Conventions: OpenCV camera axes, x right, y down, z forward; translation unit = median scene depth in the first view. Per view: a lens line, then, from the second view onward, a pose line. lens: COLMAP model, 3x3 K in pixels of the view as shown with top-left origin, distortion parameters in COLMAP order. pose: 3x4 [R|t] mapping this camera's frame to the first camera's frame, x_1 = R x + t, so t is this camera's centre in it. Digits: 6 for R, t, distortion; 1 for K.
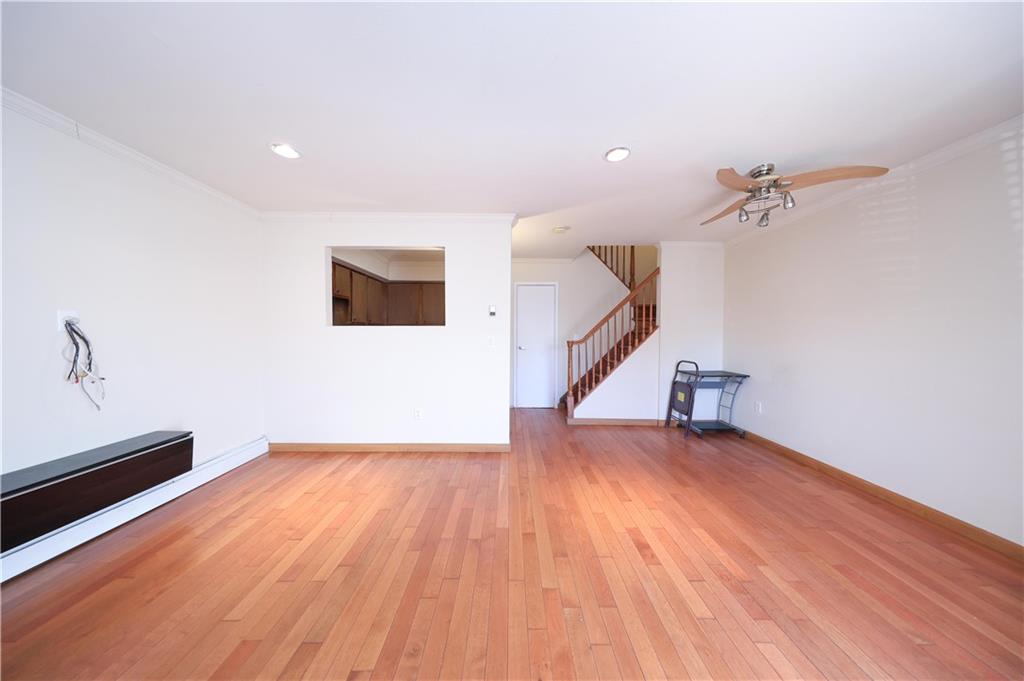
lens RADIAL K [[296.7, 0, 510.4], [0, 296.7, 338.0], [0, 0, 1]] dist [-0.007121, -0.000004]
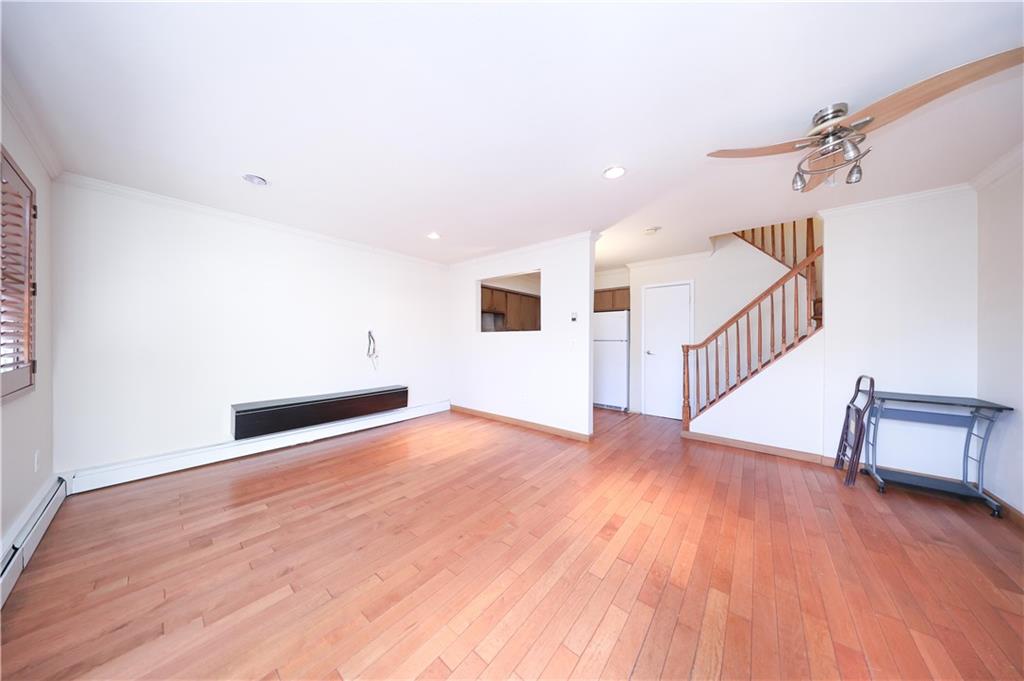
lens RADIAL K [[296.7, 0, 510.4], [0, 296.7, 338.0], [0, 0, 1]] dist [-0.007121, -0.000004]
pose [[0.768633, -0.002541, -0.639684, 0.474922], [-0.012988, 0.999724, -0.019577, 0.016895], [0.639558, 0.023355, 0.768388, -0.053467]]
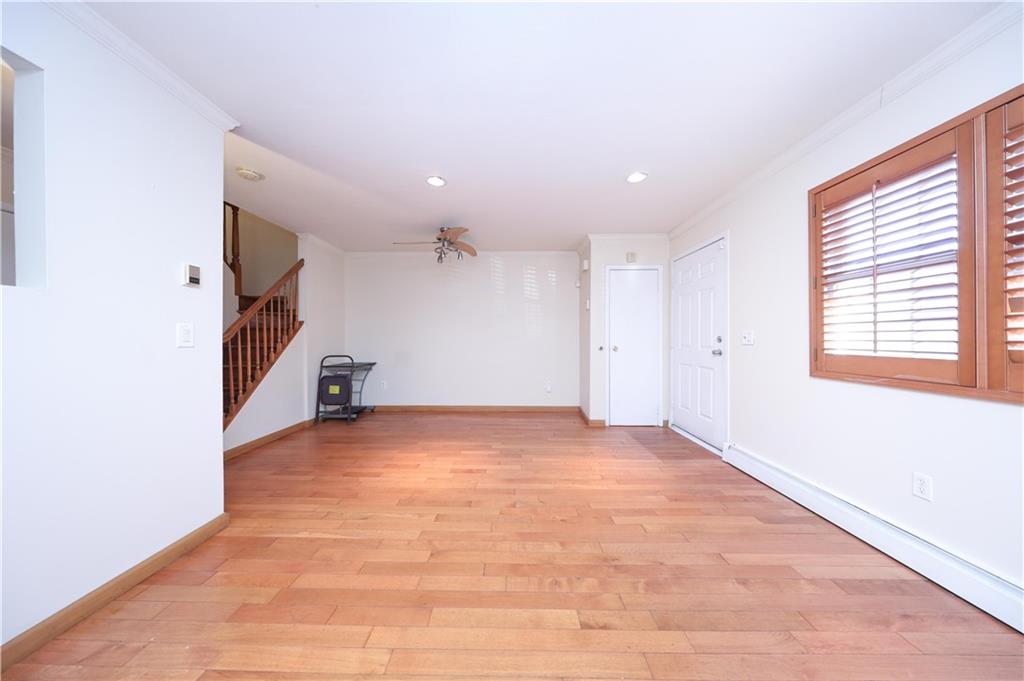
lens RADIAL K [[296.7, 0, 510.4], [0, 296.7, 338.0], [0, 0, 1]] dist [-0.007121, -0.000004]
pose [[0.019480, -0.004098, 0.999802, -0.550406], [0.020711, 0.999779, 0.003694, 0.027335], [-0.999596, 0.020635, 0.019560, 0.416603]]
